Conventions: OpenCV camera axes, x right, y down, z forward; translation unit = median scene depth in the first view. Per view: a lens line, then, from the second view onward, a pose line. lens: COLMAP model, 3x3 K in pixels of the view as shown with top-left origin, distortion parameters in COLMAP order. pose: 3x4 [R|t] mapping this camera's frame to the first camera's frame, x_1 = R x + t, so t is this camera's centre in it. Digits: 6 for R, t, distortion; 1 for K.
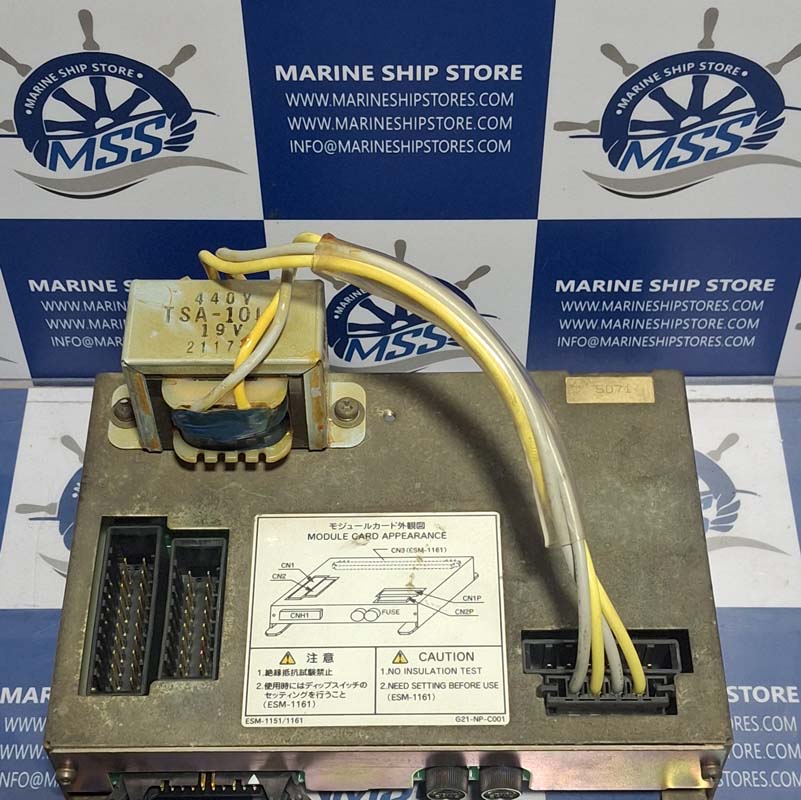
lens RADIAL K [[1625.5, 0, 400.5], [0, 1625.5, 400.0], [0, 0, 1]] dist [0.319627, -1.403376]
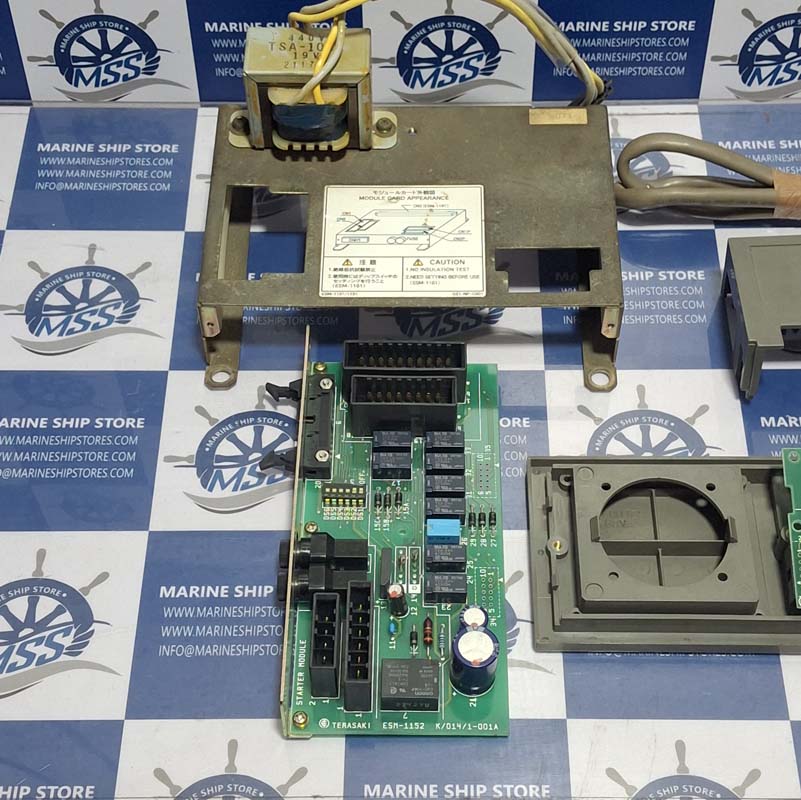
lens RADIAL K [[1625.5, 0, 400.5], [0, 1625.5, 400.0], [0, 0, 1]] dist [0.319627, -1.403376]
pose [[0.999904, 0.007871, -0.011392, 0.001730], [-0.008145, 0.999675, -0.024165, 0.319824], [0.011198, 0.024256, 0.999643, -0.560312]]
